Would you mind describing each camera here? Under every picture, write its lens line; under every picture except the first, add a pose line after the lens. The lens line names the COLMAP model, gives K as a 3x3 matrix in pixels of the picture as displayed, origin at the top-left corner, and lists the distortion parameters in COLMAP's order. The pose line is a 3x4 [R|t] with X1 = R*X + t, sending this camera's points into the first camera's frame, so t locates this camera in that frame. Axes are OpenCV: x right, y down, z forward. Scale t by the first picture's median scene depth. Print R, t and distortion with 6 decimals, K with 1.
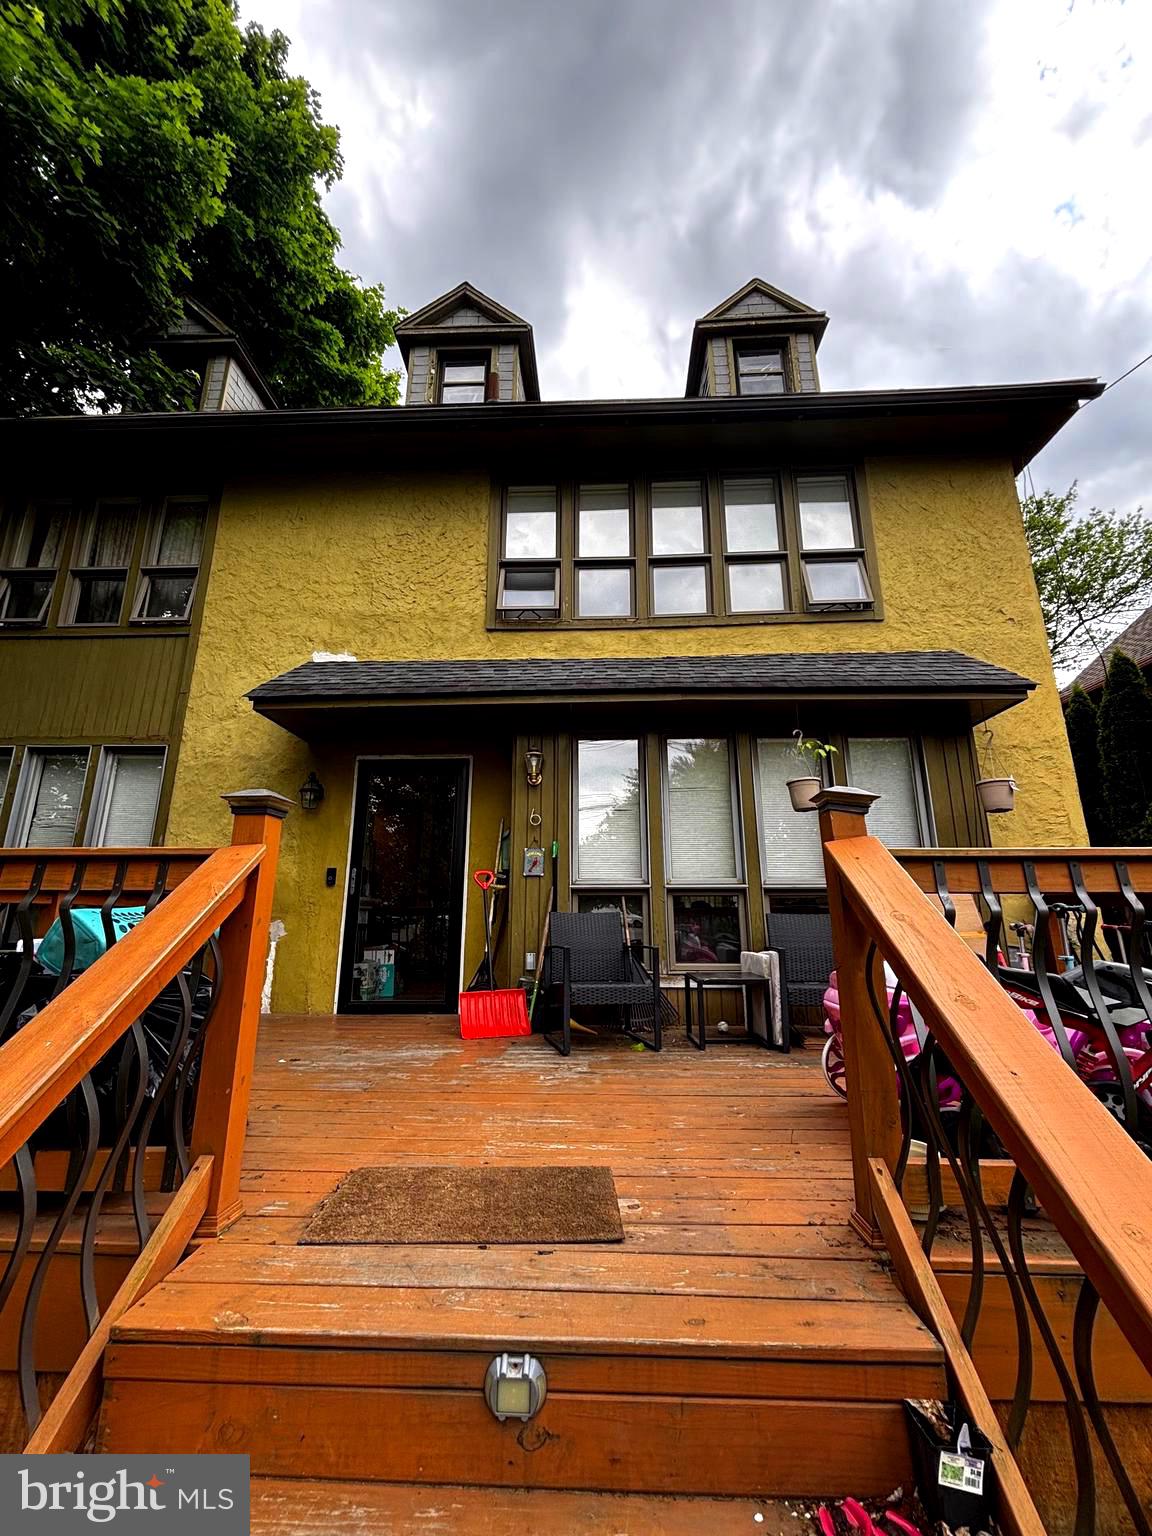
lens RADIAL K [[619.4, 0, 575.7], [0, 619.4, 760.6], [0, 0, 1]] dist [-0.000574, -0.000009]
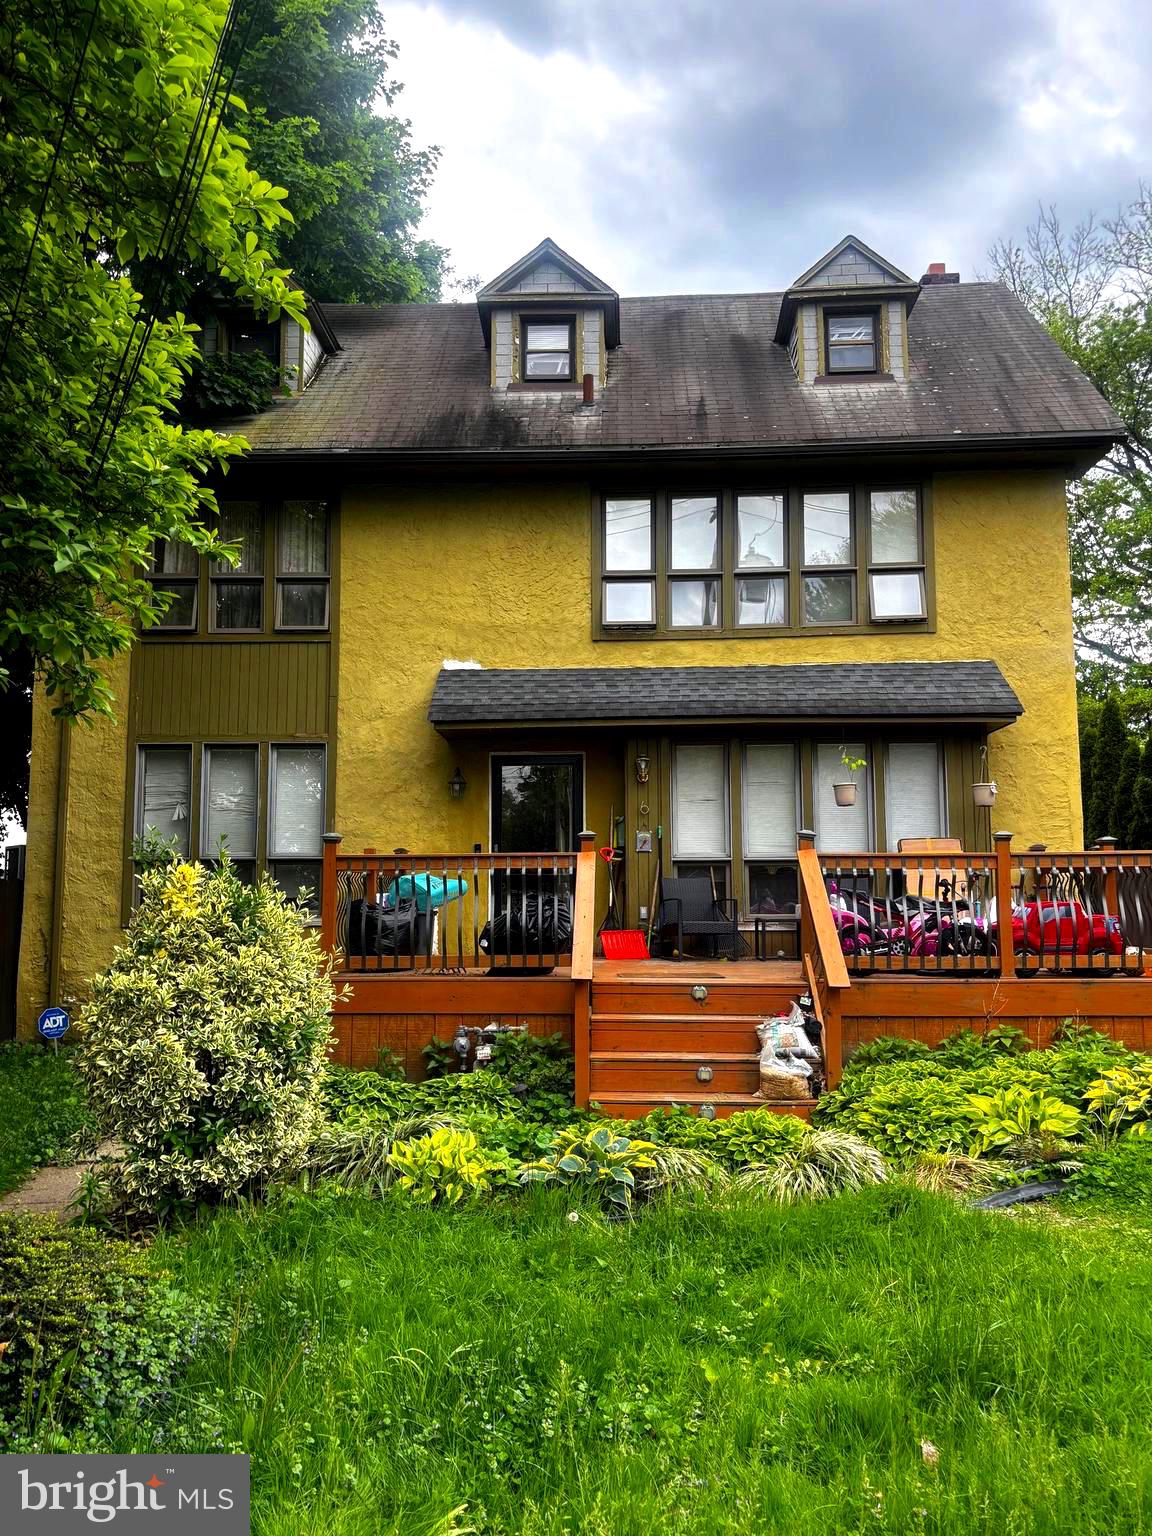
lens RADIAL K [[1215.7, 0, 576.0], [0, 1215.7, 768.0], [0, 0, 1]] dist [0.024469, -0.002512]
pose [[0.999991, -0.002819, -0.003162, -0.168506], [0.003255, 0.989027, 0.147702, -0.310230], [0.002711, -0.147711, 0.989027, -1.279436]]
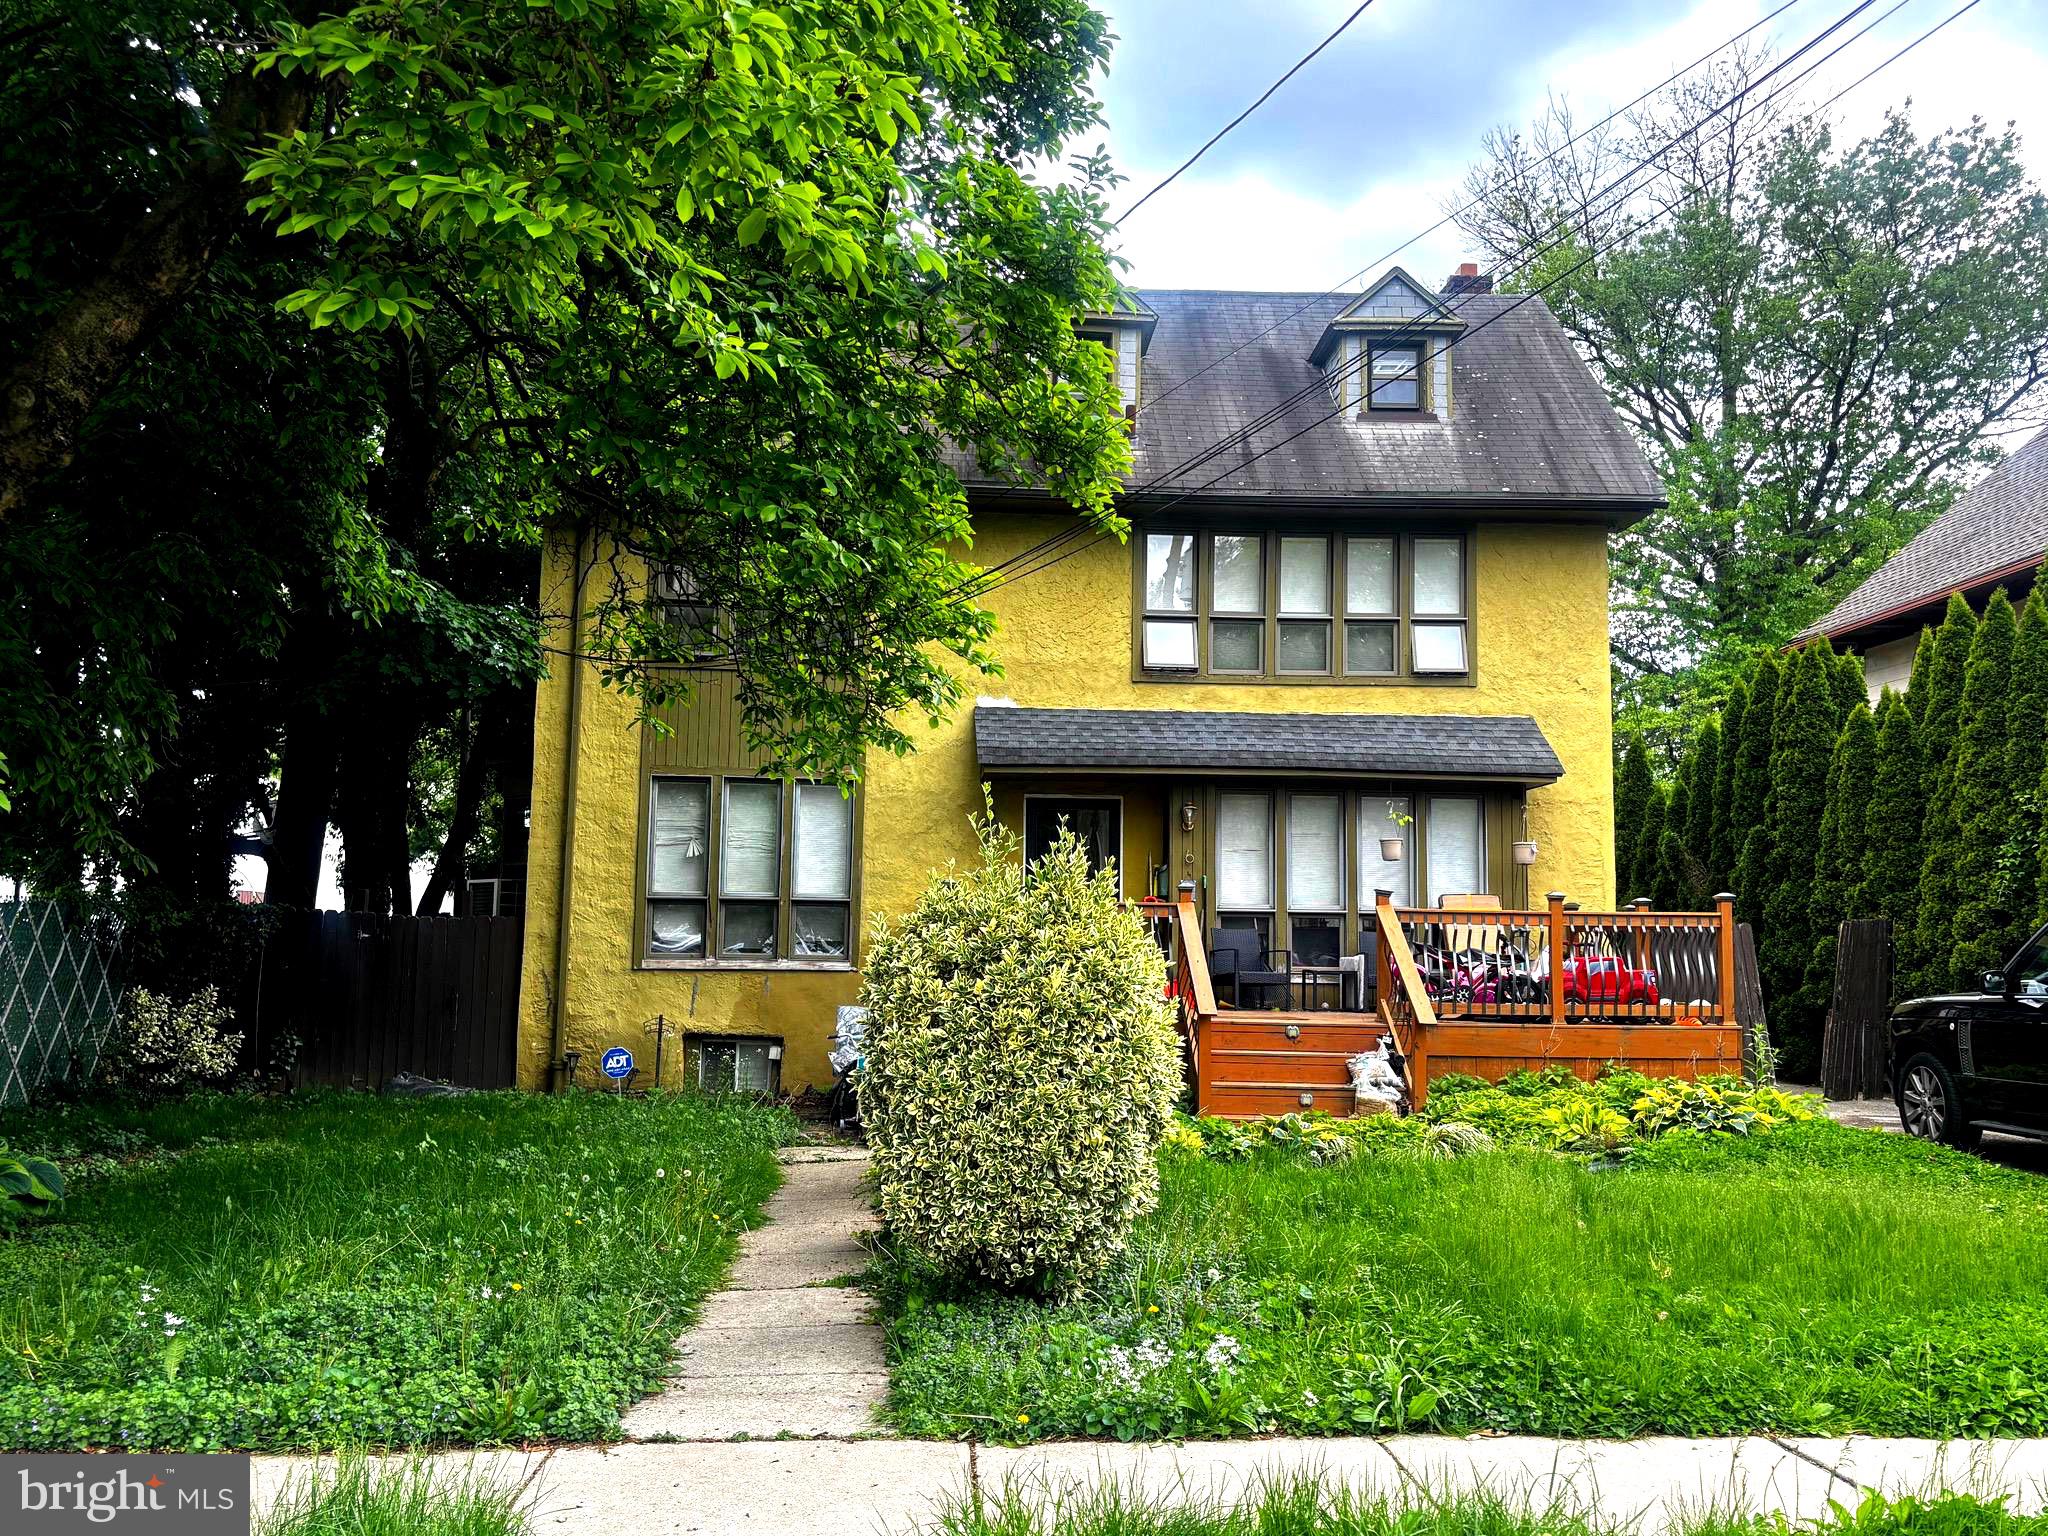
lens RADIAL K [[1851.5, 0, 1030.5], [0, 1851.5, 755.0], [0, 0, 1]] dist [0.072156, -0.002779]
pose [[0.993632, 0.027396, 0.109292, -0.689426], [-0.042776, 0.989089, 0.140969, -0.543673], [-0.104238, -0.144747, 0.983963, -2.294771]]
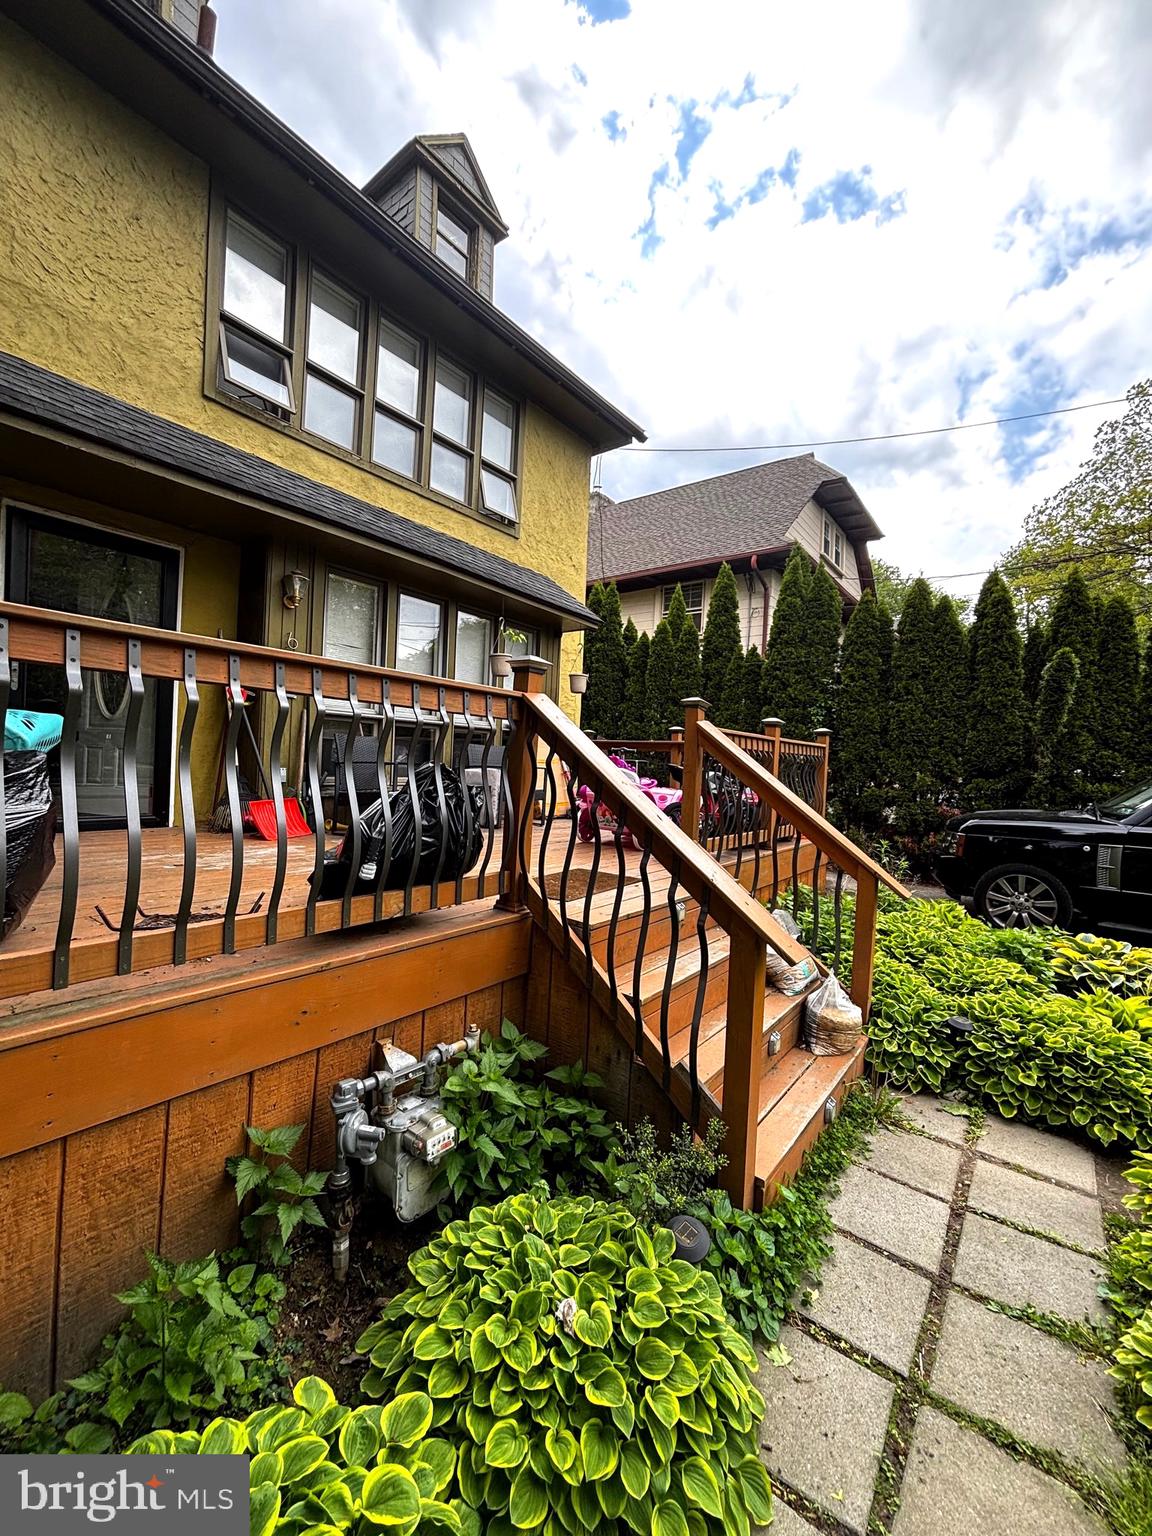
lens RADIAL K [[611.8, 0, 558.0], [0, 611.8, 746.8], [0, 0, 1]] dist [0.000125, 0.000056]
pose [[0.602538, 0.053068, 0.796324, -0.479502], [-0.257663, 0.957291, 0.131165, 0.011592], [-0.755353, -0.284215, 0.590477, 0.011933]]
